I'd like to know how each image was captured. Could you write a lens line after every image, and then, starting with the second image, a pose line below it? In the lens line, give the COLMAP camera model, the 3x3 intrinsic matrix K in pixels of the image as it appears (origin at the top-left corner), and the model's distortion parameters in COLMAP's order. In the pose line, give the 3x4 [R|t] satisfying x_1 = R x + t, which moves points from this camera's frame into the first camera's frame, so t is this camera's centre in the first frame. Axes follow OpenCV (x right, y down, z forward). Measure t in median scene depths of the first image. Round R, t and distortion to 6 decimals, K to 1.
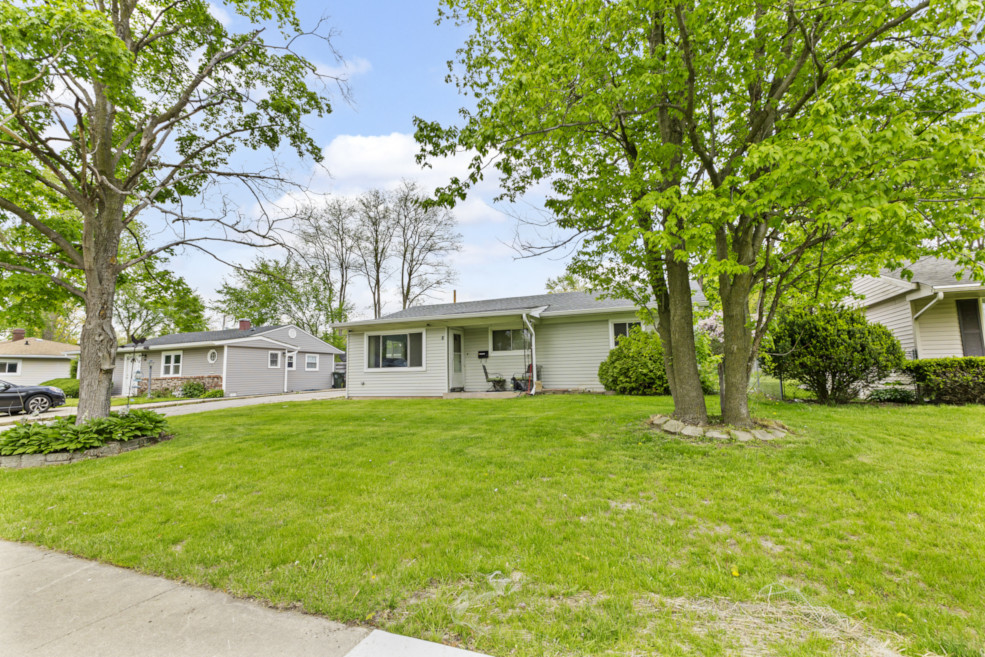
lens RADIAL K [[432.4, 0, 495.7], [0, 432.4, 332.6], [0, 0, 1]] dist [0.010714, -0.000011]
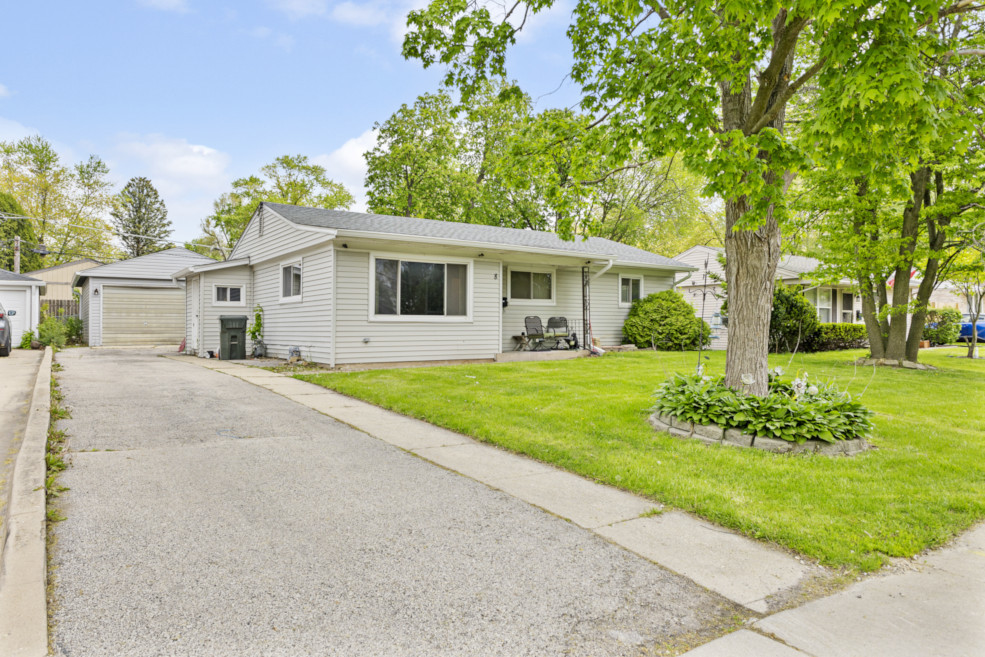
lens RADIAL K [[647.8, 0, 492.5], [0, 647.8, 328.5], [0, 0, 1]] dist [0.003083, 0.001078]
pose [[0.537895, 0.019354, 0.842789, -0.982338], [-0.088647, 0.995492, 0.033717, 0.060360], [-0.838338, -0.092846, 0.537186, 0.423036]]
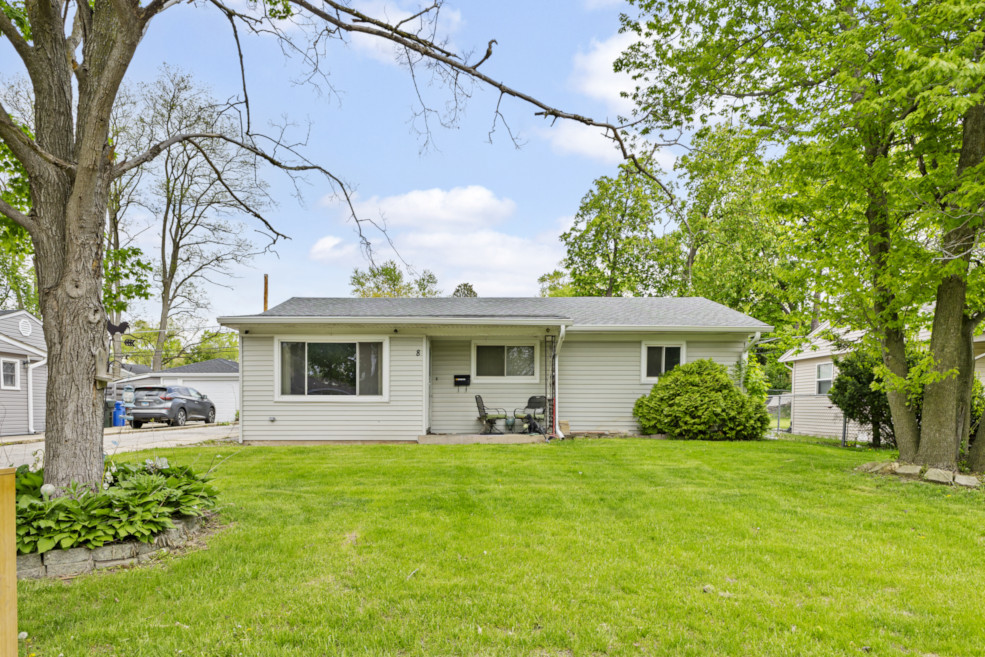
lens RADIAL K [[617.1, 0, 492.9], [0, 617.1, 435.7], [0, 0, 1]] dist [-0.004687, -0.000274]
pose [[0.925823, 0.007756, 0.377878, -0.361159], [-0.057389, 0.991082, 0.120265, 0.017998], [-0.373576, -0.133030, 0.918011, 0.084854]]
